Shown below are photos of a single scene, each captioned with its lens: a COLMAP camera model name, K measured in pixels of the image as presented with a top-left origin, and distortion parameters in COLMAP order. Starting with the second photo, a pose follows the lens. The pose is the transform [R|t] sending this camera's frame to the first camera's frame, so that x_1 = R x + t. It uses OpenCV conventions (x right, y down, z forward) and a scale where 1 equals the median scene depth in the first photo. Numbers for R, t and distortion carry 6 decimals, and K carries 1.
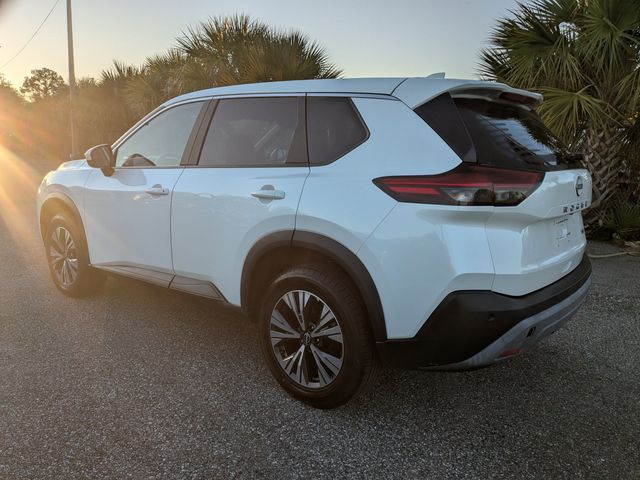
lens RADIAL K [[505.5, 0, 309.0], [0, 505.5, 244.5], [0, 0, 1]] dist [0.044154, -0.081564]
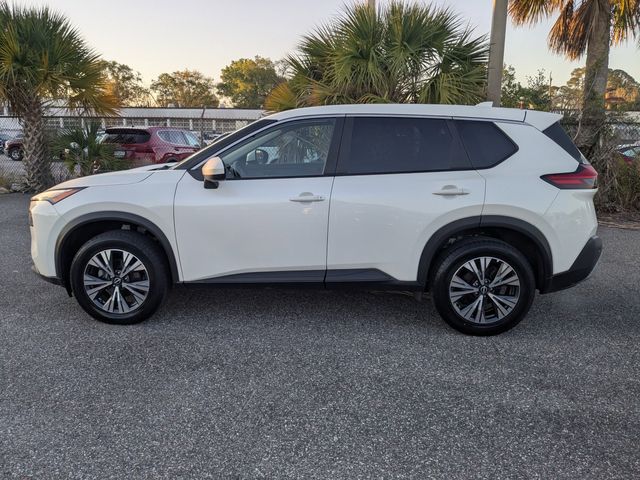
lens RADIAL K [[505.5, 0, 309.0], [0, 505.5, 244.5], [0, 0, 1]] dist [0.044154, -0.081564]
pose [[0.795741, -0.145937, 0.587791, -1.230408], [0.125424, 0.989203, 0.075804, -0.114225], [-0.592507, 0.013403, 0.805454, 0.132322]]
